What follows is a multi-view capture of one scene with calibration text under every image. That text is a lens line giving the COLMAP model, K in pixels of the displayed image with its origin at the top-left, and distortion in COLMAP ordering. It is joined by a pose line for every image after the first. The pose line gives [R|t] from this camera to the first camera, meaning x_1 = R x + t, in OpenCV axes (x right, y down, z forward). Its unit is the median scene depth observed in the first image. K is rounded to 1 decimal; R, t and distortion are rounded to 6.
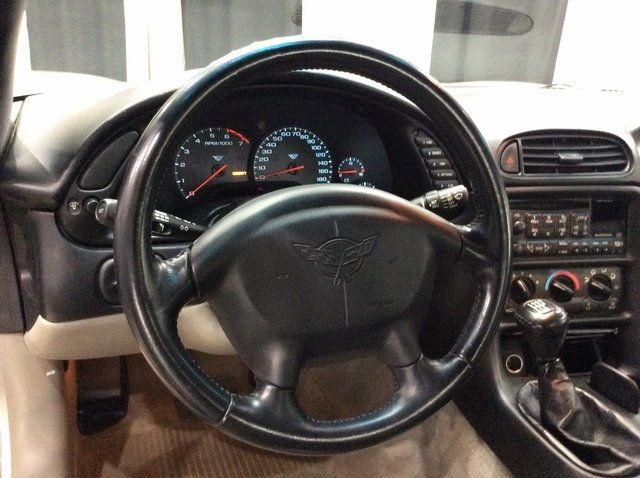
lens RADIAL K [[563.8, 0, 319.2], [0, 563.8, 224.2], [0, 0, 1]] dist [0.150580, -0.356499]
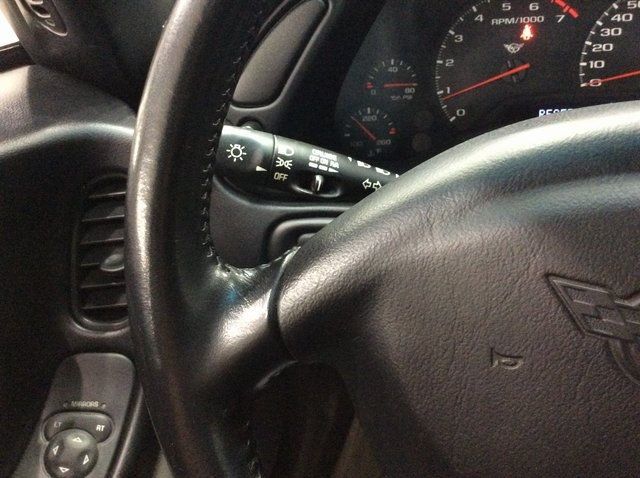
lens RADIAL K [[591.5, 0, 325.6], [0, 591.5, 238.9], [0, 0, 1]] dist [0.097898, -0.182526]
pose [[0.817624, 0.139514, -0.558594, 0.024551], [-0.045785, 0.982880, 0.178468, -0.027074], [0.573929, -0.120344, 0.810014, 0.370192]]
